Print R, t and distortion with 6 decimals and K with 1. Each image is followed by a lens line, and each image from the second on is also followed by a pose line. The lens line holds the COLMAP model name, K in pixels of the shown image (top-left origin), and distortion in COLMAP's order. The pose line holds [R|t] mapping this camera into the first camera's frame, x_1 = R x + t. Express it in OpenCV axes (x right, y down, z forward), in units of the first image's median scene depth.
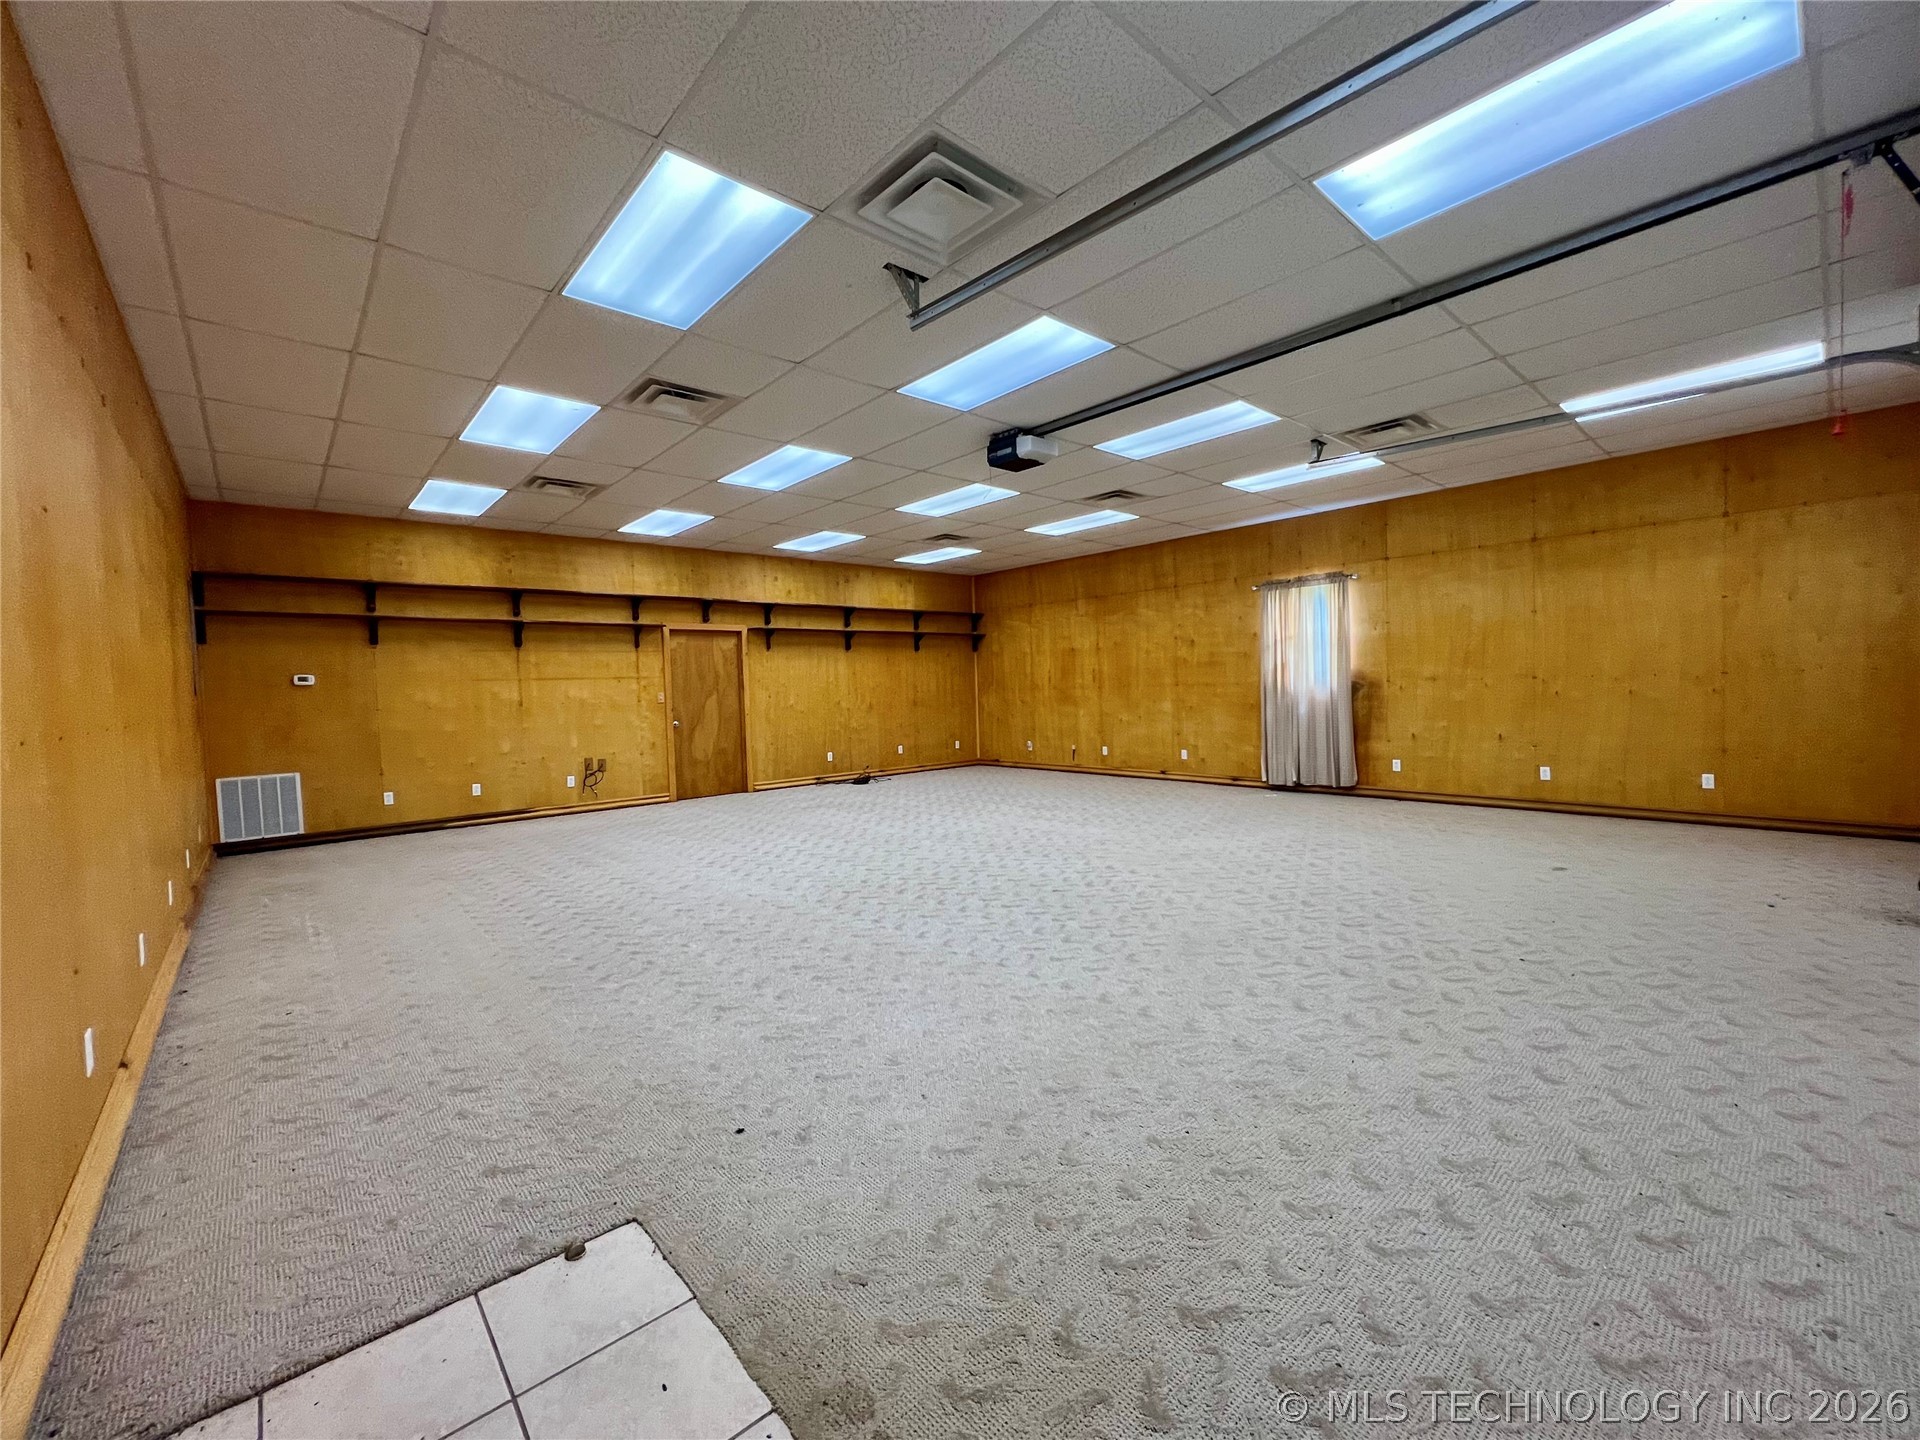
lens RADIAL K [[780.4, 0, 961.6], [0, 780.4, 714.9], [0, 0, 1]] dist [-0.007872, 0.001755]
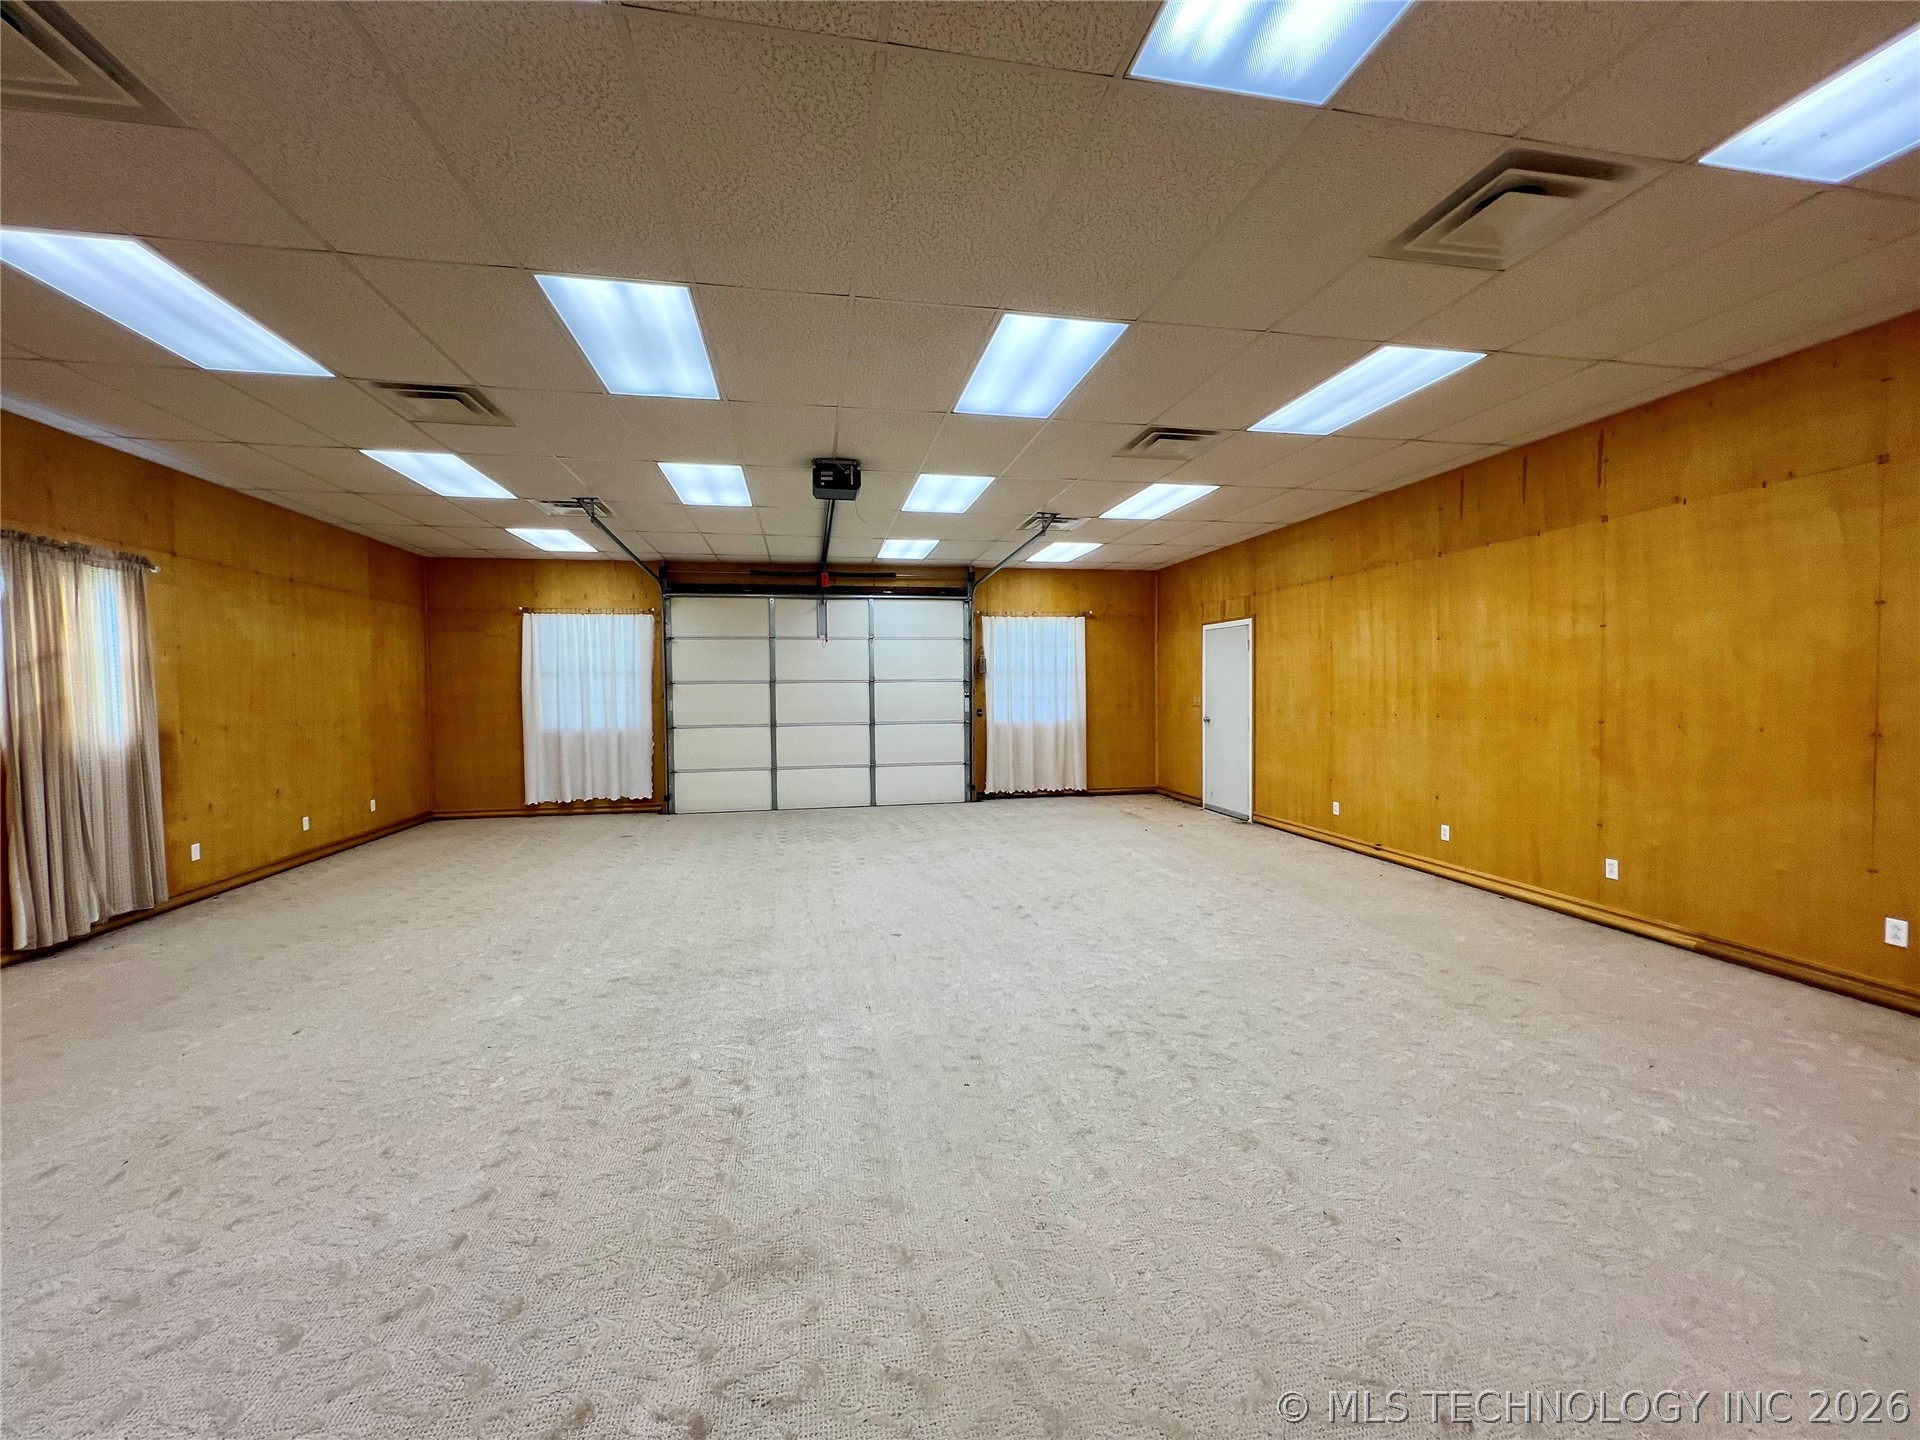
lens RADIAL K [[780.4, 0, 958.6], [0, 780.4, 723.6], [0, 0, 1]] dist [-0.007872, 0.001755]
pose [[-0.859925, 0.013074, 0.510253, -0.429326], [0.048885, 0.997186, 0.056834, -0.061618], [-0.508074, 0.073817, -0.858144, 1.354737]]
